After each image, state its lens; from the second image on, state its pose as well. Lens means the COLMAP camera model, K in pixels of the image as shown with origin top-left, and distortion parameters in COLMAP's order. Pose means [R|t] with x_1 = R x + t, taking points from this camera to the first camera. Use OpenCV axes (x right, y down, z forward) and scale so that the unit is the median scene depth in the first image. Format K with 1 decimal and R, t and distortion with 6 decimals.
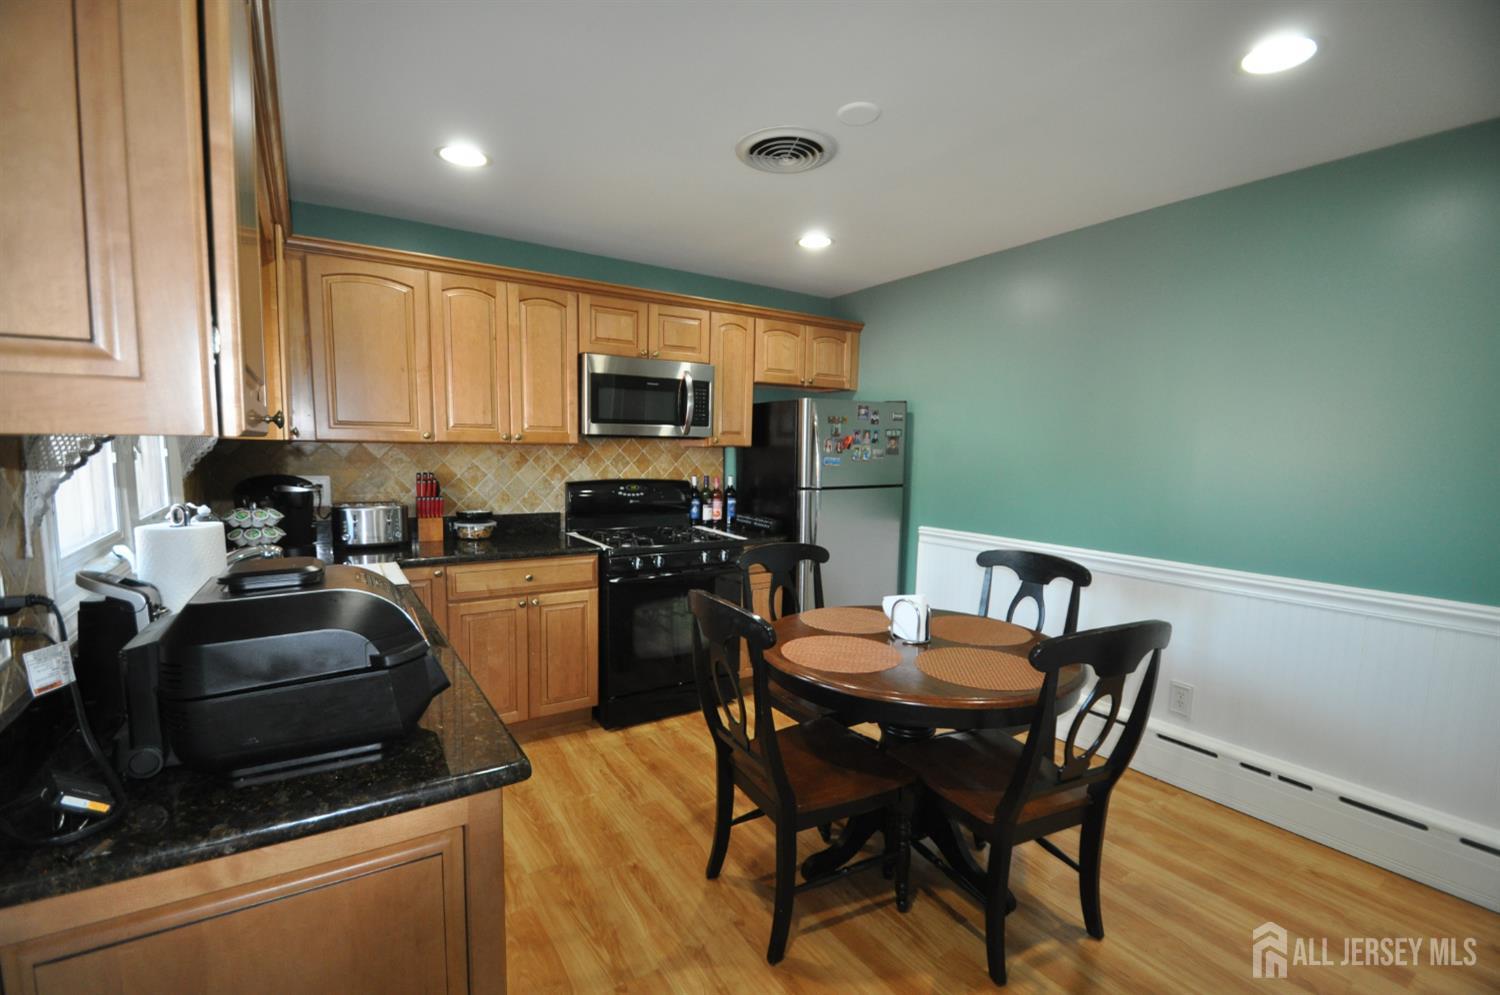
lens RADIAL K [[646.7, 0, 723.4], [0, 646.7, 490.8], [0, 0, 1]] dist [-0.007631, -0.005892]
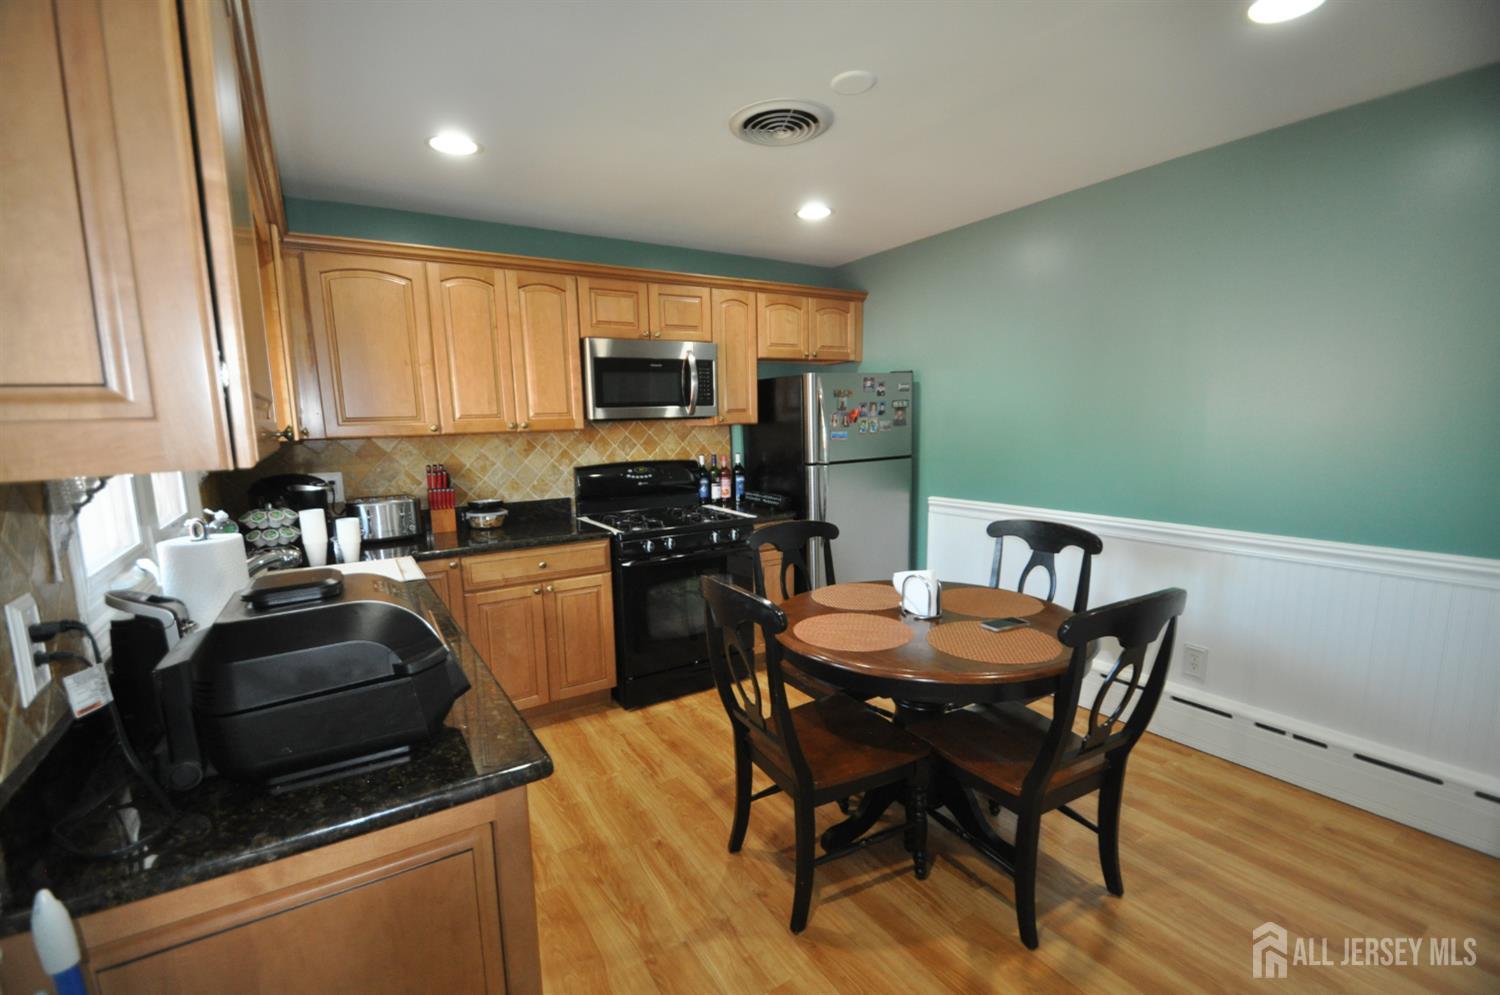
lens RADIAL K [[646.7, 0, 721.1], [0, 646.7, 495.2], [0, 0, 1]] dist [-0.007631, -0.005892]
pose [[0.999029, -0.040204, -0.018024, 0.001943], [0.040953, 0.998222, 0.043300, -0.010407], [0.016251, -0.043996, 0.998900, -0.003126]]
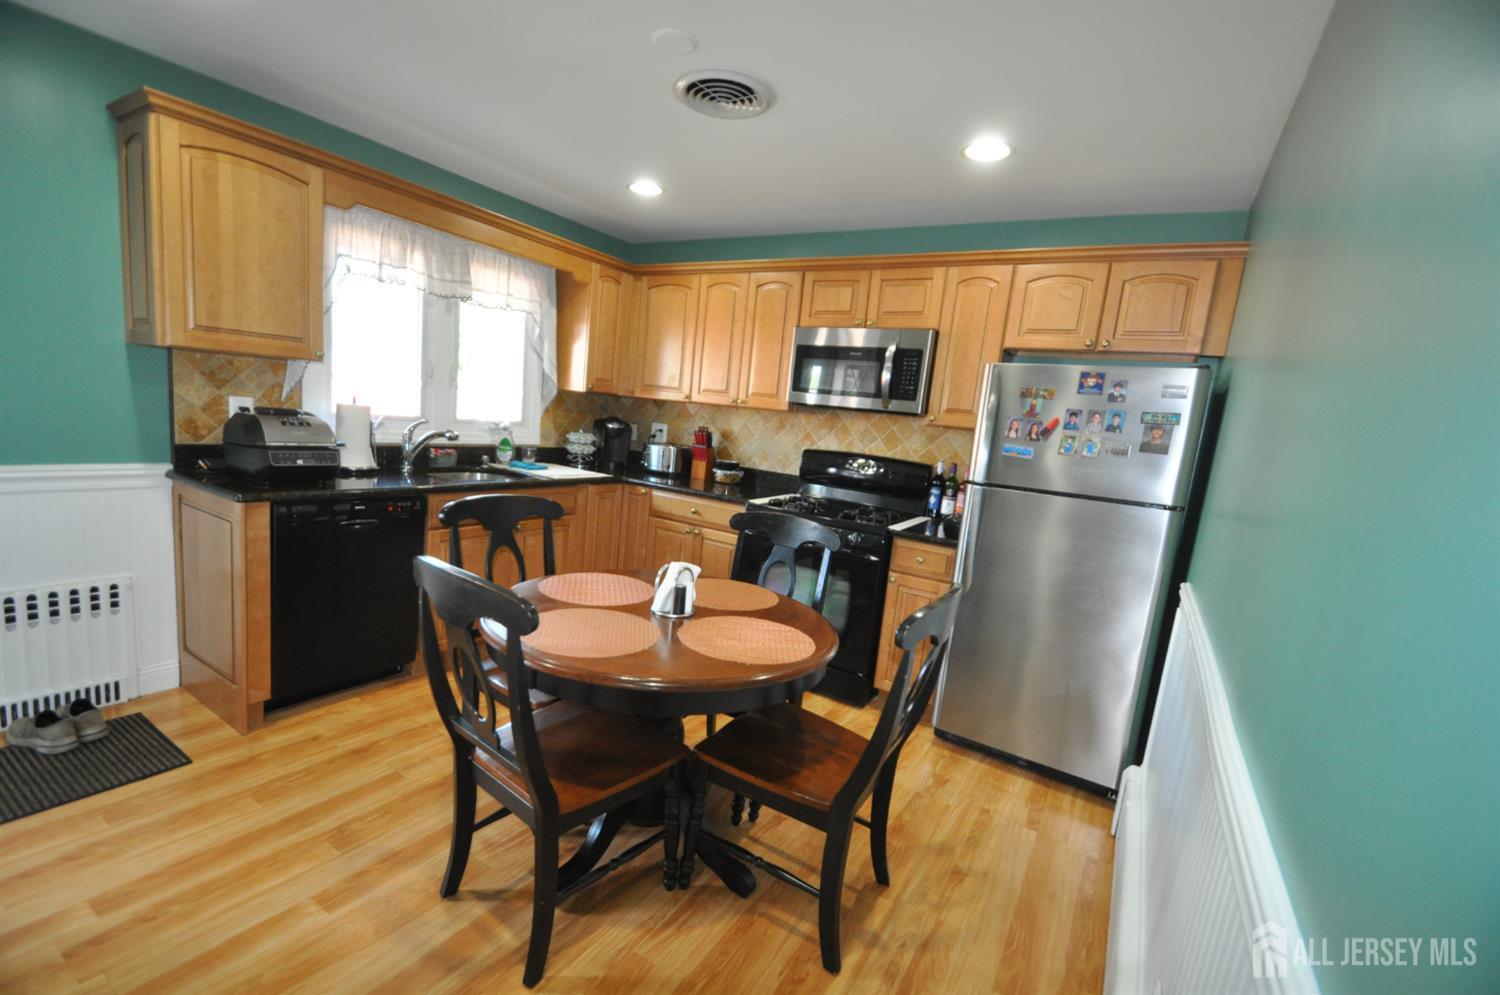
lens RADIAL K [[646.7, 0, 743.8], [0, 646.7, 498.7], [0, 0, 1]] dist [-0.007631, -0.005892]
pose [[0.431323, 0.146331, -0.890251, 1.738176], [-0.154611, 0.984150, 0.086856, -0.022282], [0.888851, 0.100180, 0.447111, 1.067586]]
